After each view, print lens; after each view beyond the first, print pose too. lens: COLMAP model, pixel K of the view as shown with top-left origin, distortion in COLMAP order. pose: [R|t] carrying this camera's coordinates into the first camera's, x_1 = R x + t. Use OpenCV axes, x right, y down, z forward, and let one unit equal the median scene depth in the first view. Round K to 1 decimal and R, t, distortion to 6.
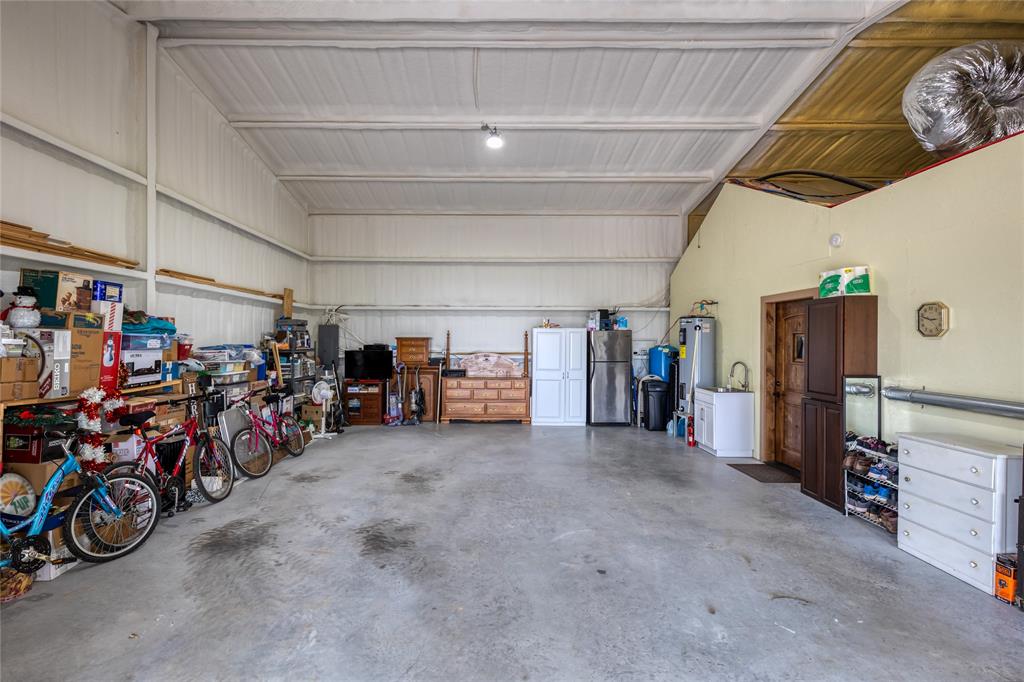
lens RADIAL K [[474.4, 0, 512.0], [0, 474.4, 341.0], [0, 0, 1]] dist [0.000506, 0.000167]
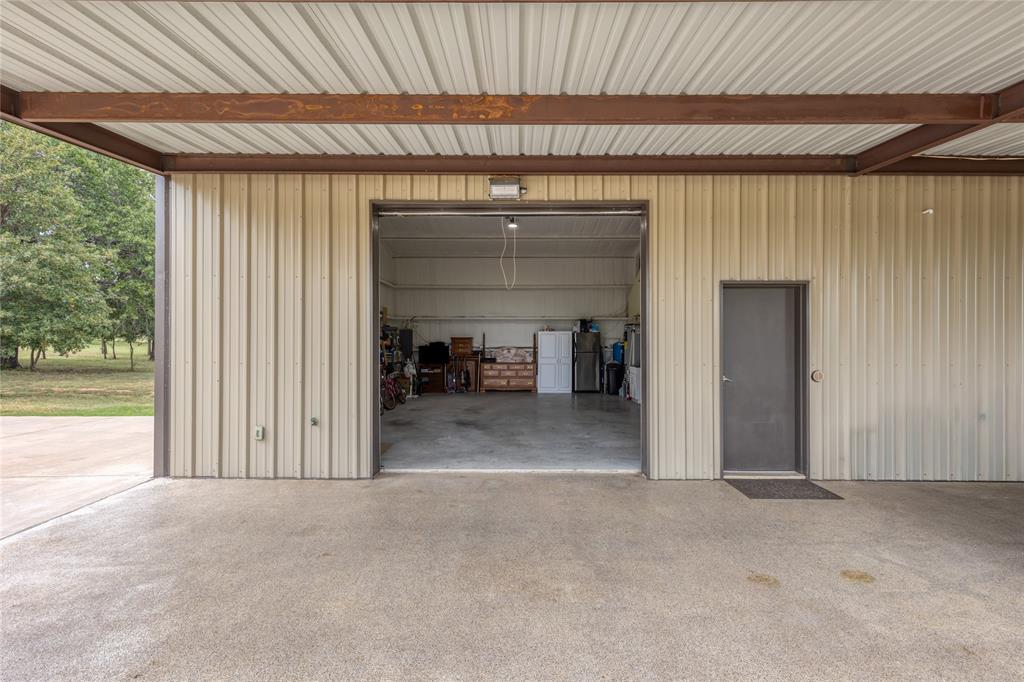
lens RADIAL K [[474.4, 0, 512.0], [0, 474.4, 341.0], [0, 0, 1]] dist [0.000506, 0.000167]
pose [[0.998618, -0.003114, -0.052472, 0.038935], [0.003007, 0.999993, -0.002123, 0.008062], [0.052478, 0.001963, 0.998620, -0.563297]]
